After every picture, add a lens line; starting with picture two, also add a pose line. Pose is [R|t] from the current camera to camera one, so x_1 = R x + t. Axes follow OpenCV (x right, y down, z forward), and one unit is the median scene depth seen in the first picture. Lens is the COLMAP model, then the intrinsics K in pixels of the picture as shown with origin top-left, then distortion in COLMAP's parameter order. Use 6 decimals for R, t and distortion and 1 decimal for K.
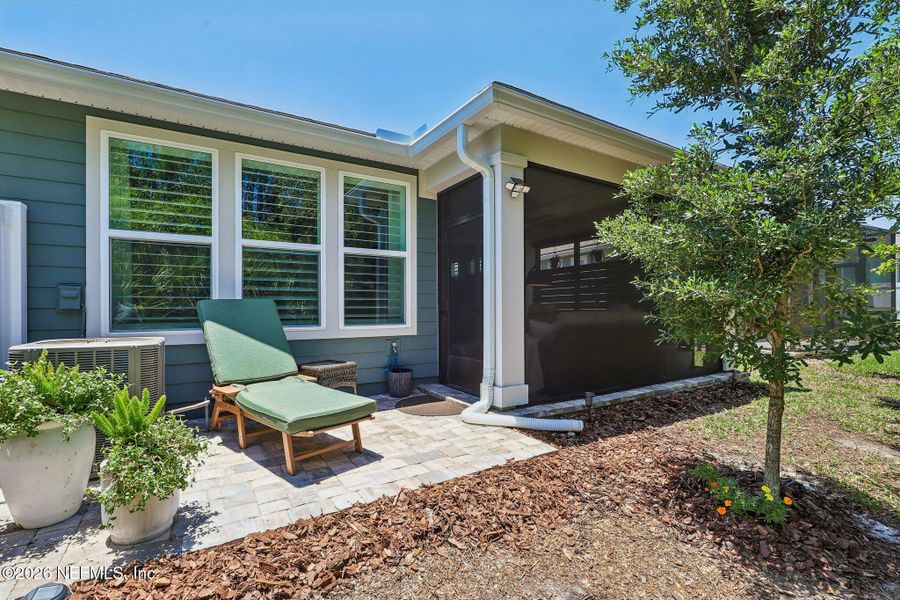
lens RADIAL K [[405.5, 0, 445.6], [0, 405.5, 297.5], [0, 0, 1]] dist [0.001044, -0.000264]
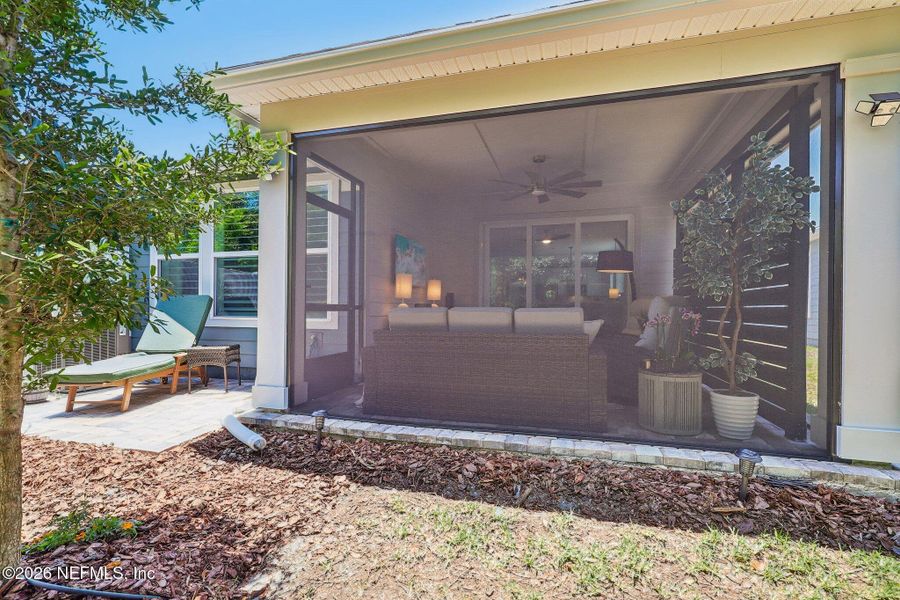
lens RADIAL K [[405.5, 0, 451.4], [0, 405.5, 307.6], [0, 0, 1]] dist [0.001044, -0.000264]
pose [[0.687739, 0.013609, -0.725831, 0.981976], [0.011364, 0.999500, 0.029508, 0.012263], [0.725869, -0.028543, 0.687240, 0.586504]]
